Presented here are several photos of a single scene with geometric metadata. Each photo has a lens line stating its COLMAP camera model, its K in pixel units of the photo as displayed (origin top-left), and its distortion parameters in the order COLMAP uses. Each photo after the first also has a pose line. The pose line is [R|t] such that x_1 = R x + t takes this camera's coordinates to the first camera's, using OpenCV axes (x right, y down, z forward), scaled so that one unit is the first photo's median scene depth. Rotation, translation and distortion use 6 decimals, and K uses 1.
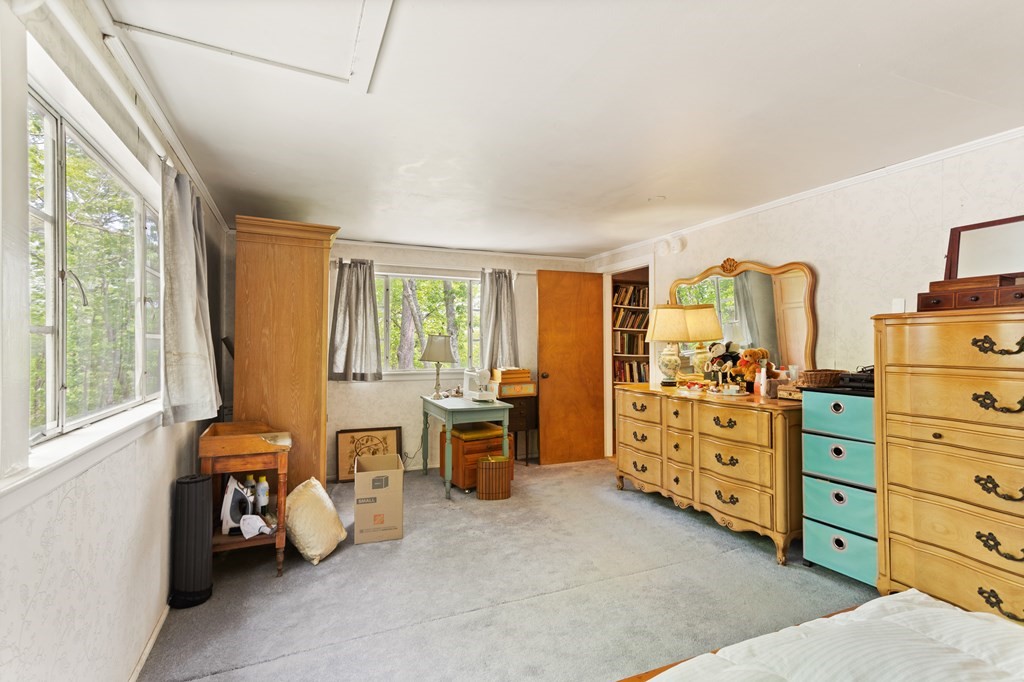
lens RADIAL K [[493.3, 0, 512.6], [0, 493.3, 342.0], [0, 0, 1]] dist [0.001080, 0.000176]
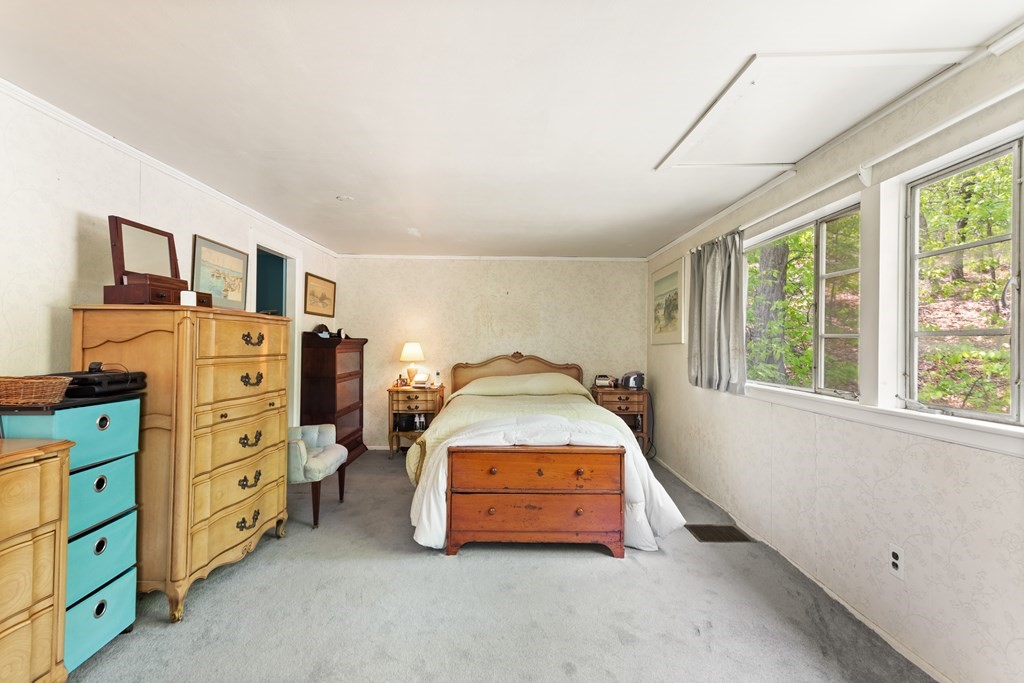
lens RADIAL K [[493.3, 0, 510.7], [0, 493.3, 341.3], [0, 0, 1]] dist [0.001080, 0.000176]
pose [[-0.918250, -0.003342, 0.395988, -0.245310], [-0.008709, 0.999893, -0.011758, 0.021973], [-0.395906, -0.014245, -0.918180, 1.929841]]
